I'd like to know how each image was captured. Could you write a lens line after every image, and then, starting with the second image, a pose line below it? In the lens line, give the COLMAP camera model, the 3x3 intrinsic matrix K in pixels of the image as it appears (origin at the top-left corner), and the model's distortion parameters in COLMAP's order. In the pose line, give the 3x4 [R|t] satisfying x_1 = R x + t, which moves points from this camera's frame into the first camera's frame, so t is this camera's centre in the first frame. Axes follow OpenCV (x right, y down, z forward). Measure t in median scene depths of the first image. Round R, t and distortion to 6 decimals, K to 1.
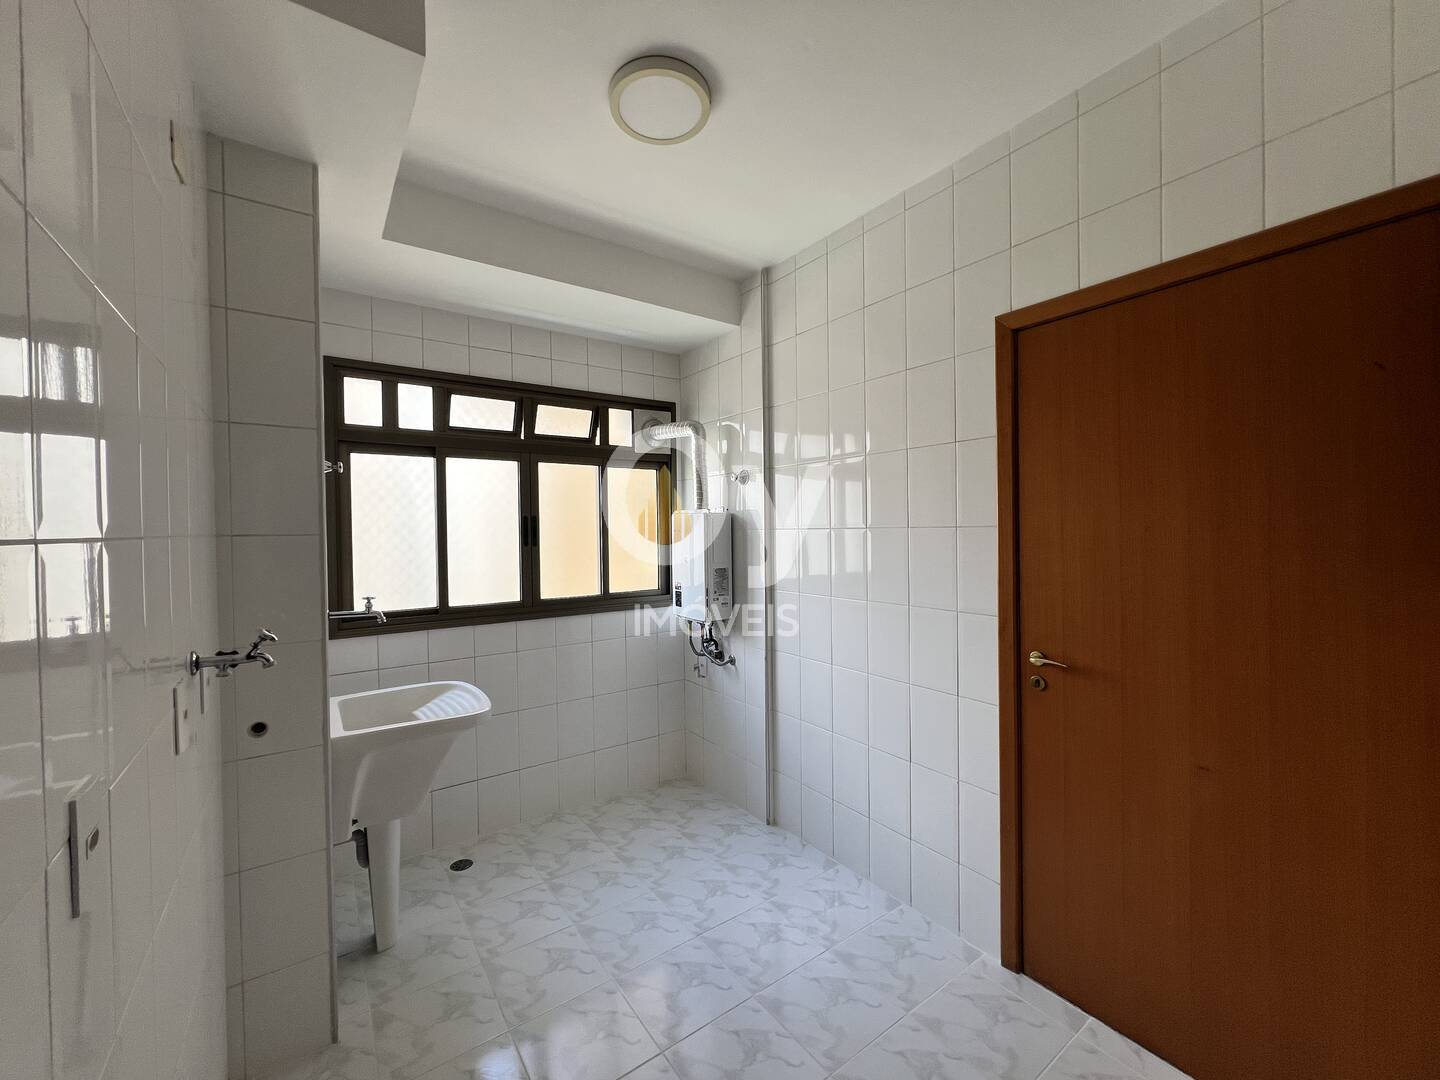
lens RADIAL K [[578.5, 0, 722.3], [0, 578.5, 537.4], [0, 0, 1]] dist [-0.002045, -0.000121]
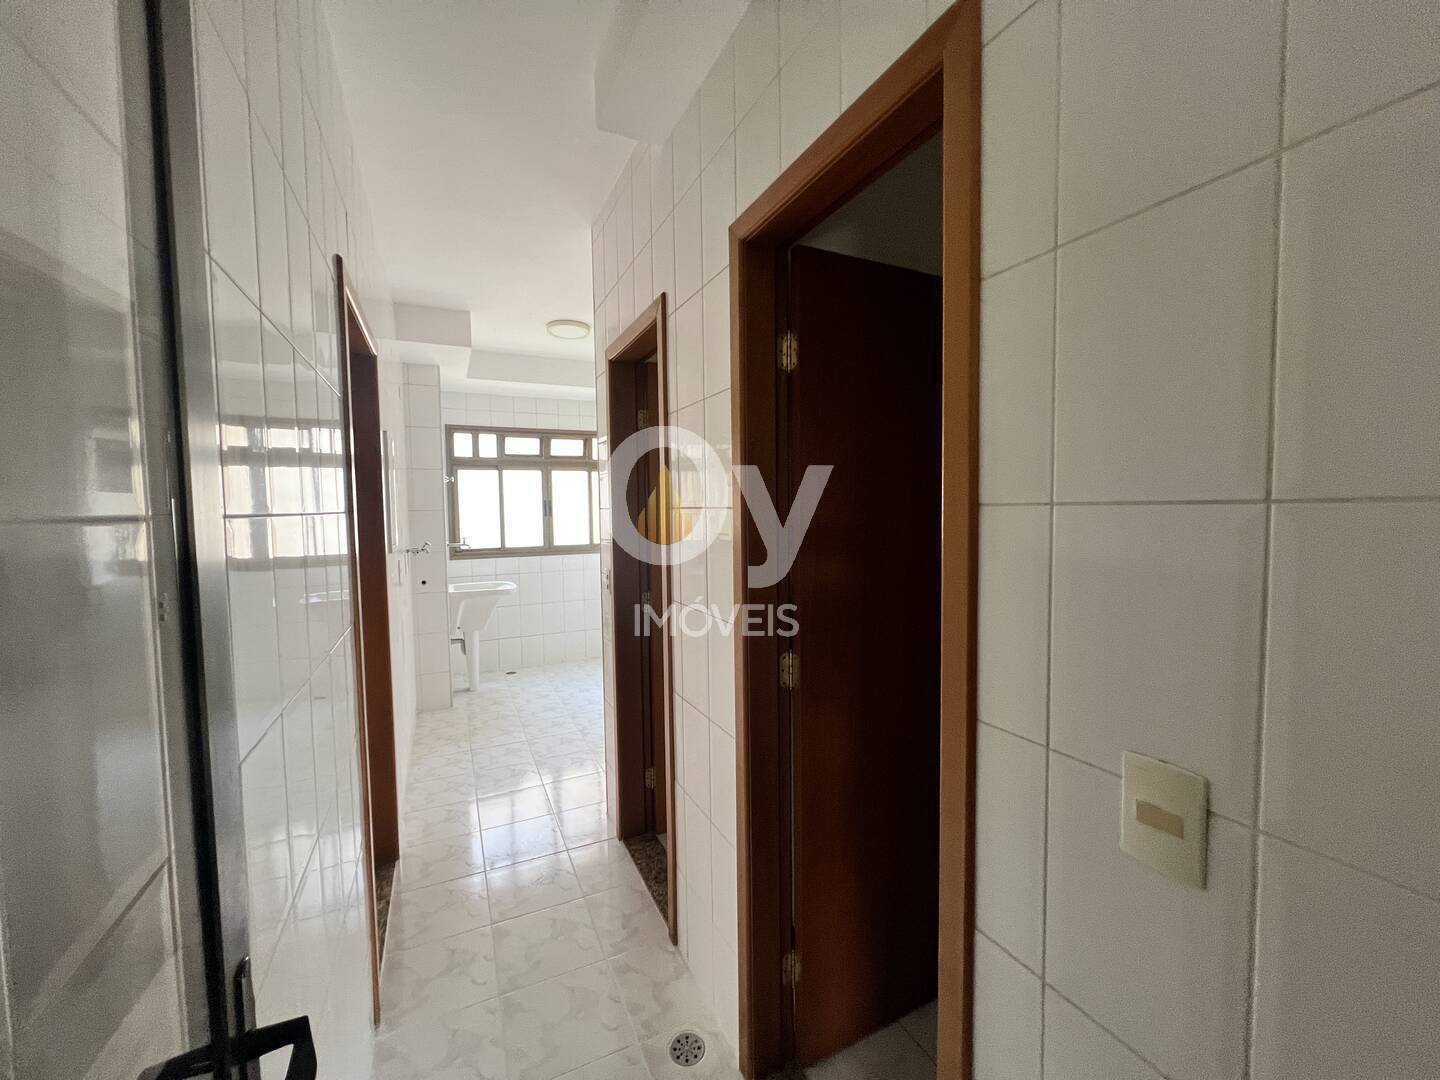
lens RADIAL K [[578.1, 0, 720.2], [0, 578.1, 538.7], [0, 0, 1]] dist [0.000120, 0.000038]
pose [[0.985041, 0.009126, -0.172078, 0.597658], [-0.002099, 0.999158, 0.040973, 0.010737], [0.172307, -0.039999, 0.984231, -0.825181]]
